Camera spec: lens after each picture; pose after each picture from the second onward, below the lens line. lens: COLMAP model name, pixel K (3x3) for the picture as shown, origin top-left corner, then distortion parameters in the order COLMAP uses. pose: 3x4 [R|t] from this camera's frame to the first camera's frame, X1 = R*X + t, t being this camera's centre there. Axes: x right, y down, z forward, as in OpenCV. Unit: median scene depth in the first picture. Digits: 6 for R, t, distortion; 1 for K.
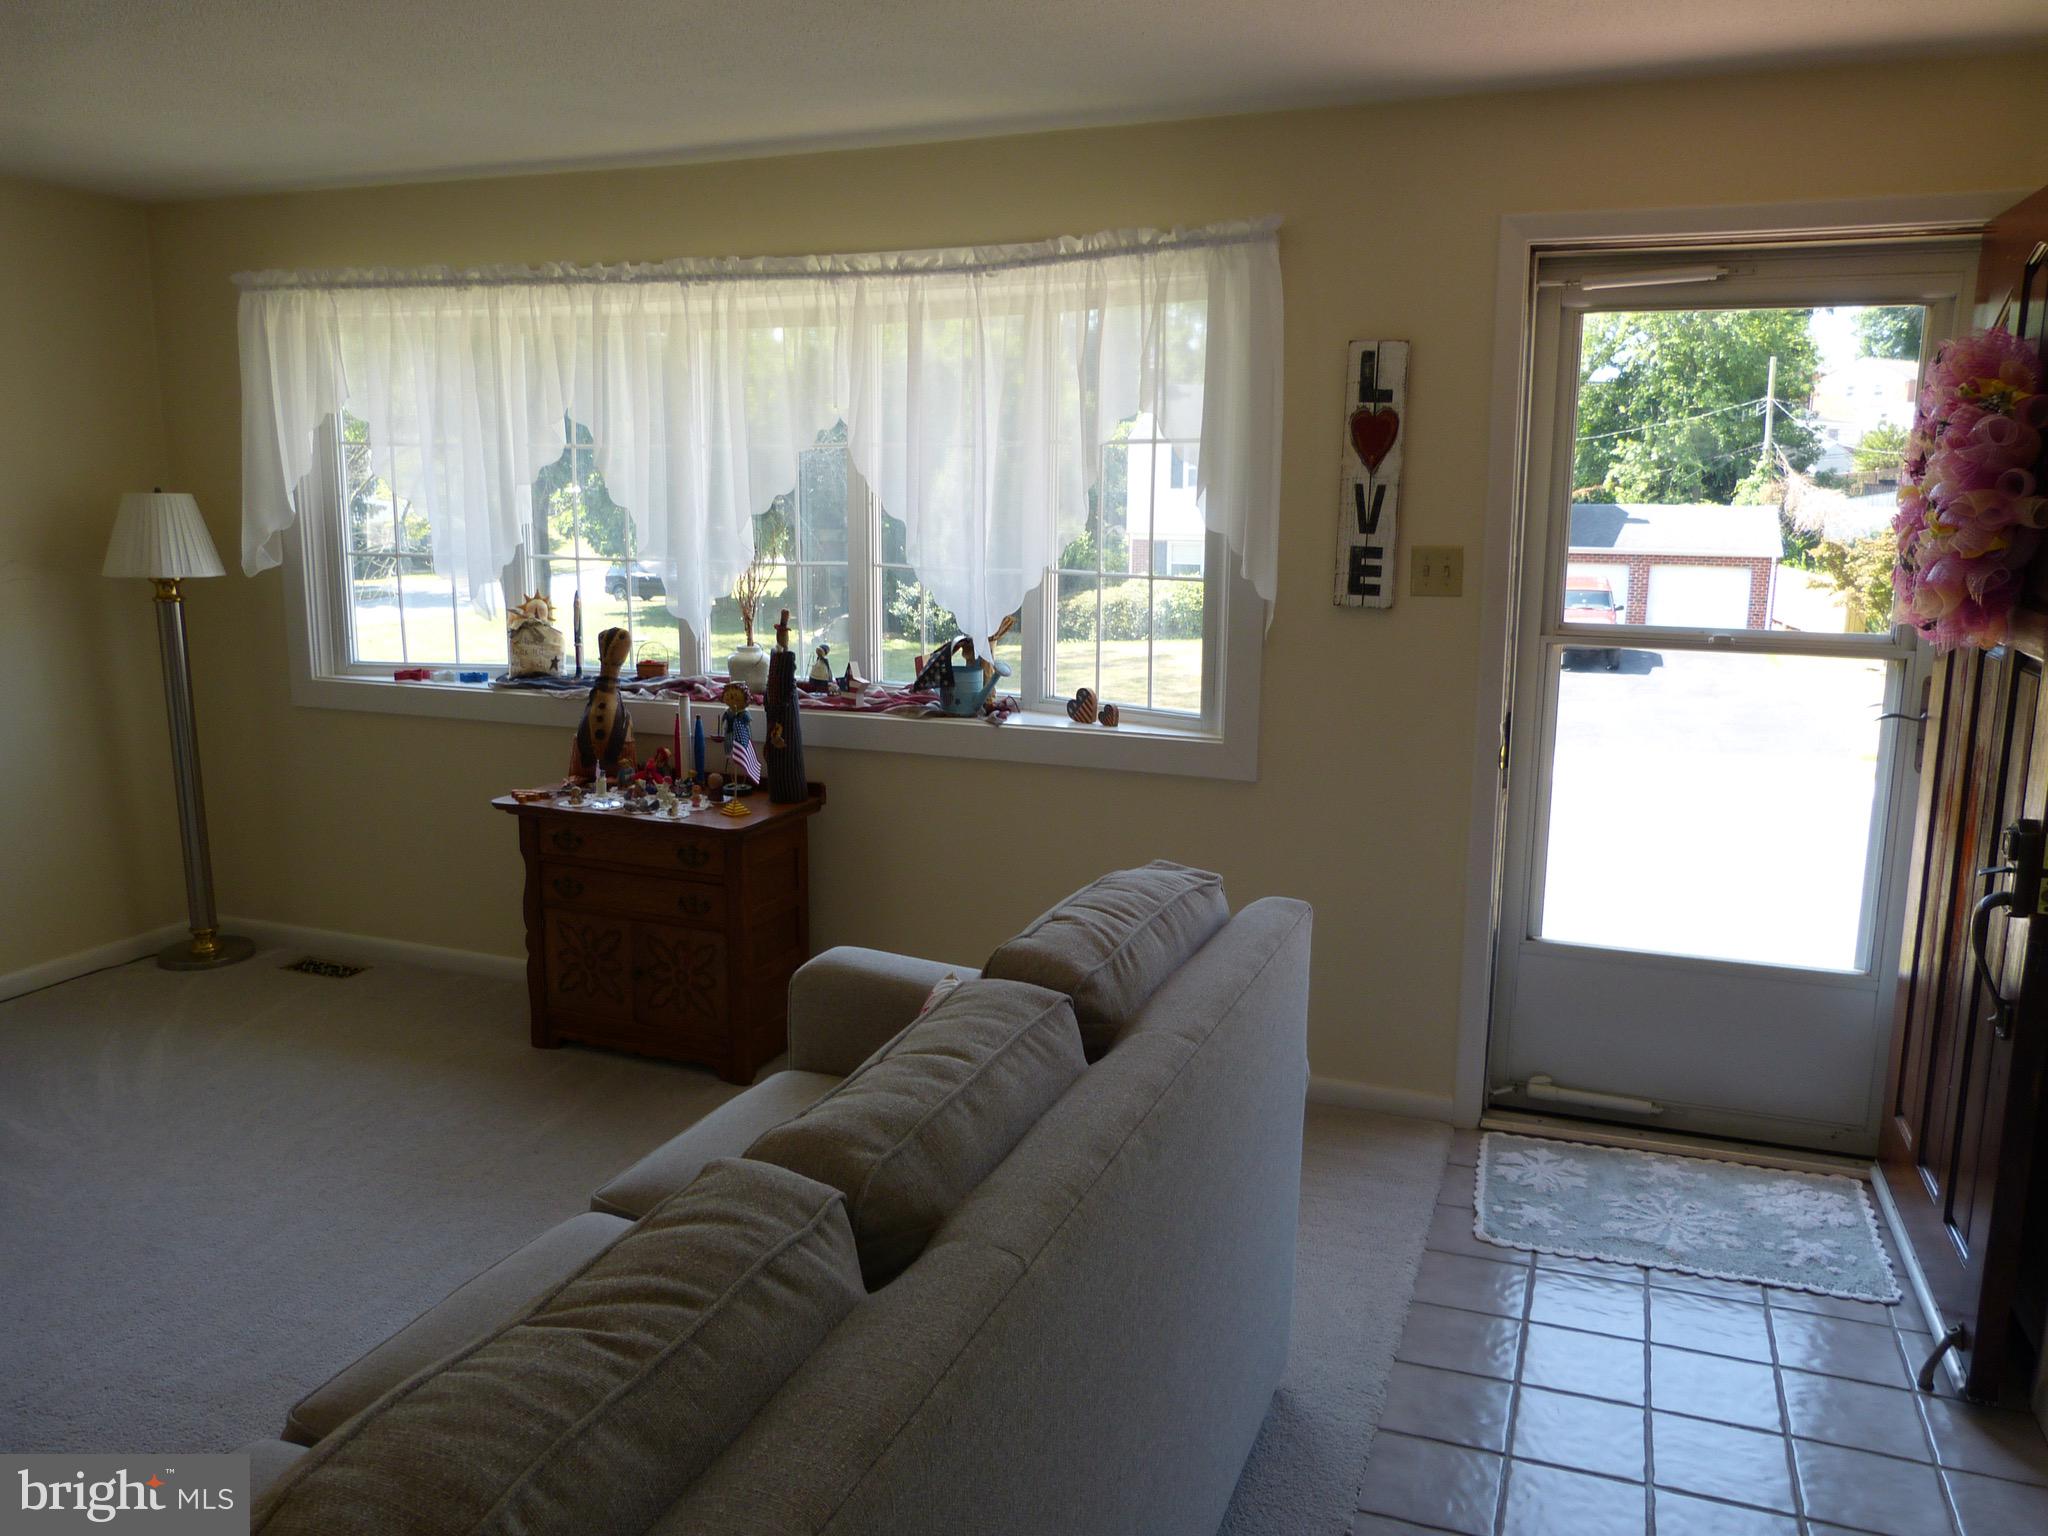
lens RADIAL K [[1534.6, 0, 1027.6], [0, 1534.6, 767.8], [0, 0, 1]] dist [-0.035389, 0.035522]
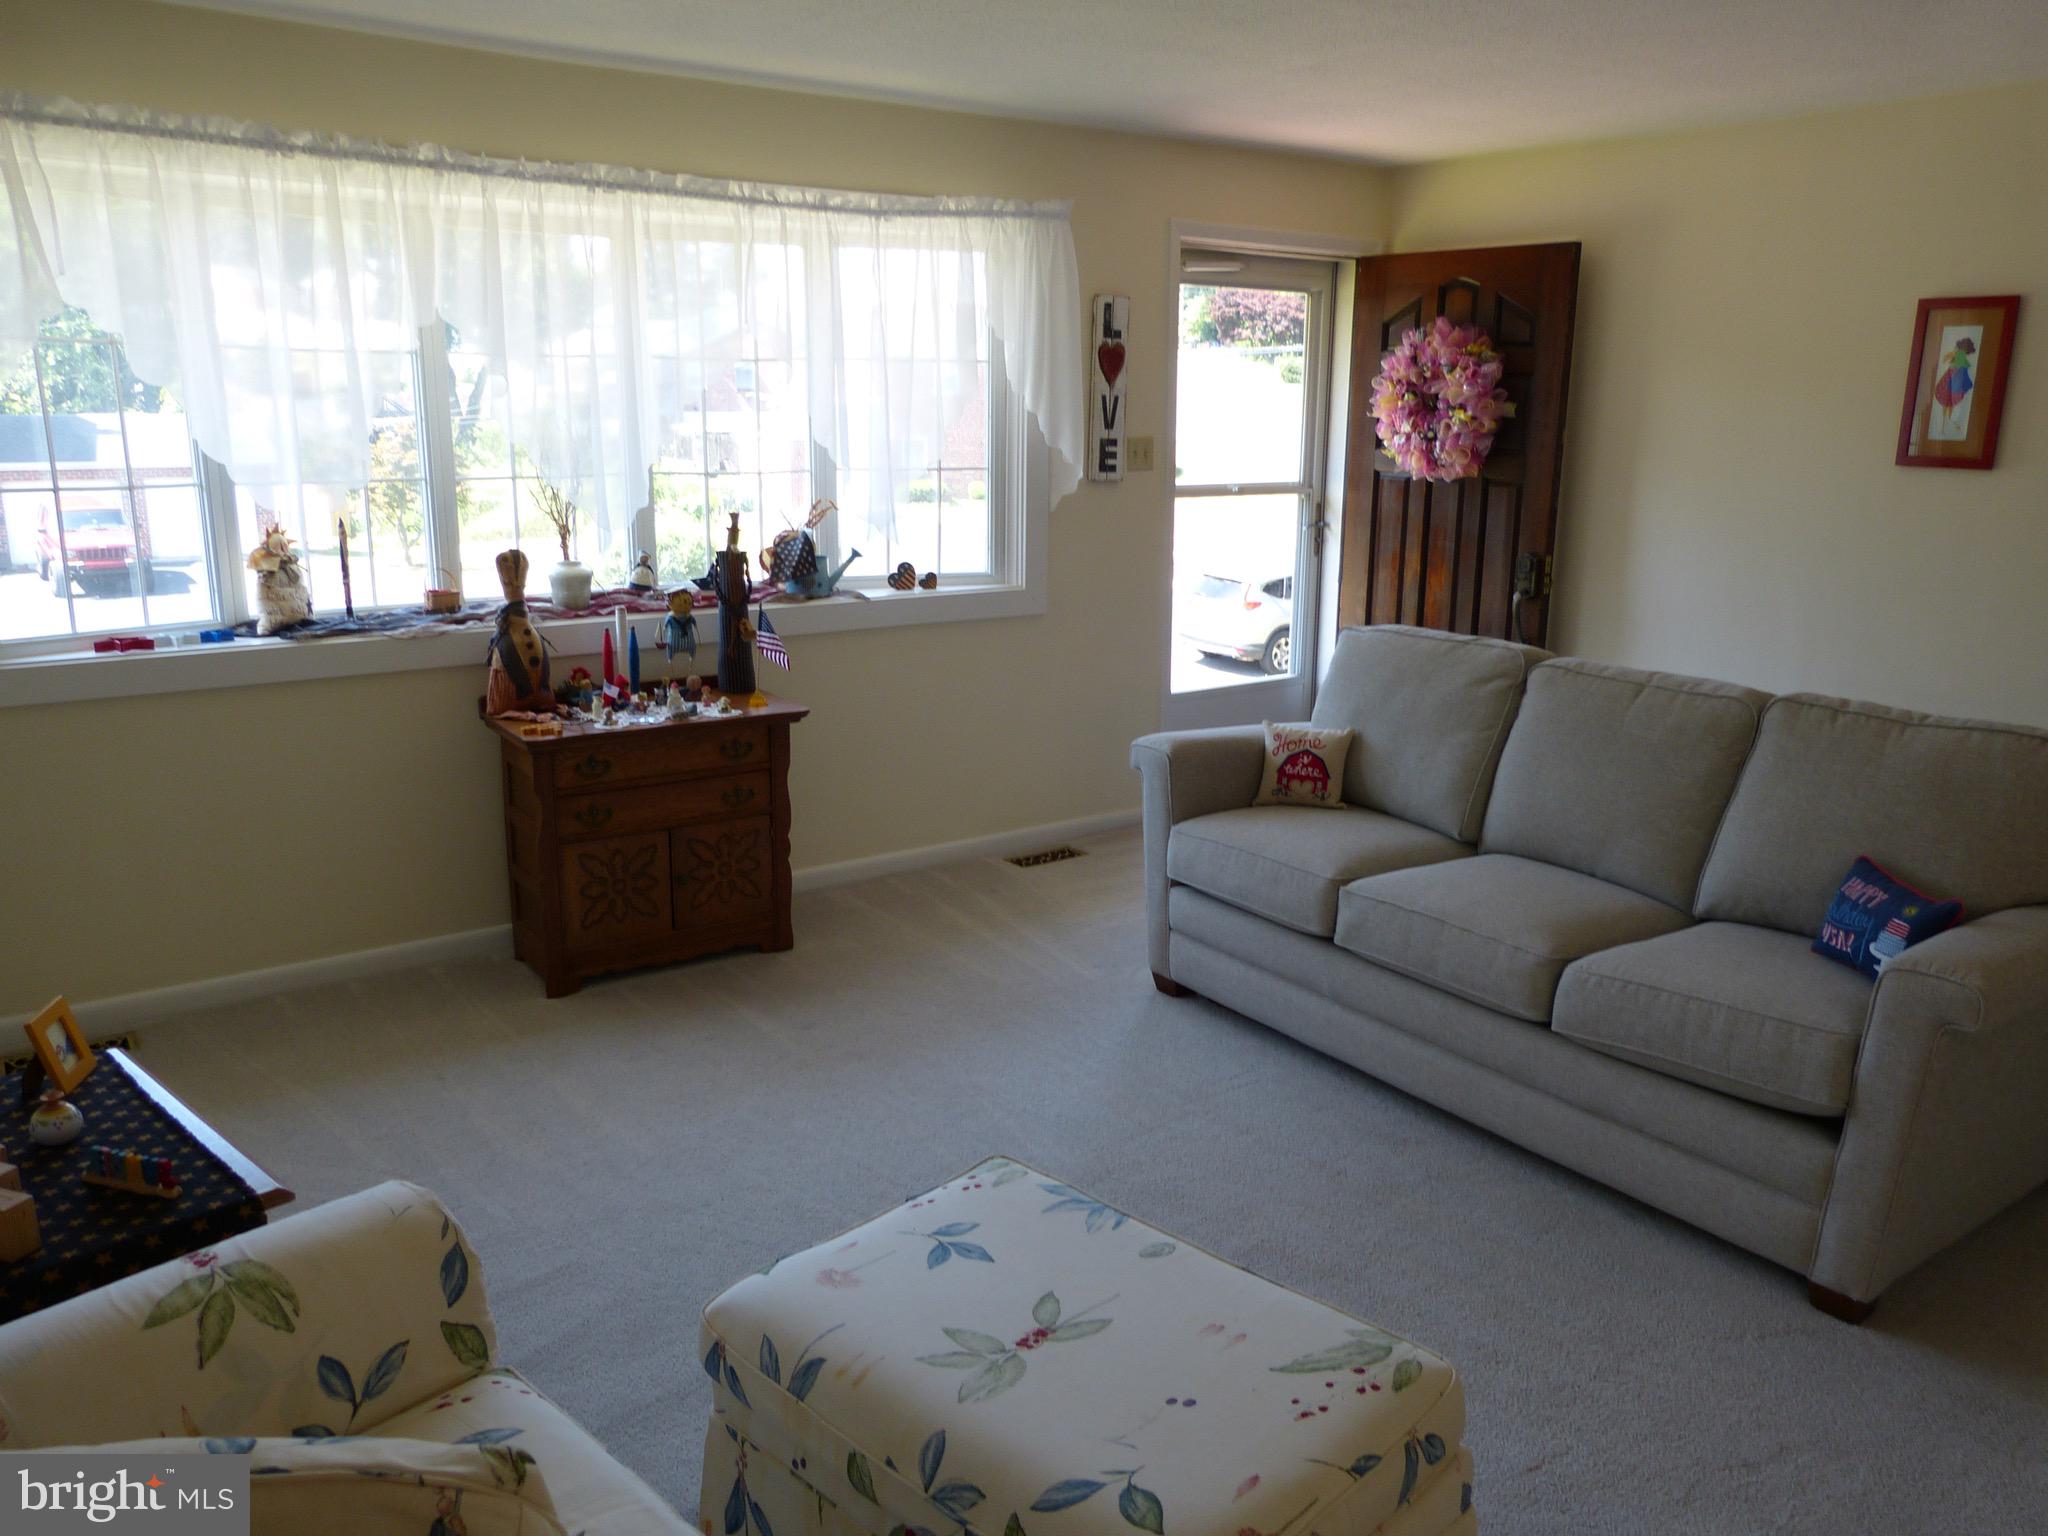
lens RADIAL K [[1534.6, 0, 1035.8], [0, 1534.6, 772.8], [0, 0, 1]] dist [-0.035389, 0.035522]
pose [[0.539337, -0.200757, 0.817810, -0.964203], [0.150050, 0.978536, 0.141256, -0.044919], [-0.828614, 0.046528, 0.557884, 0.234706]]
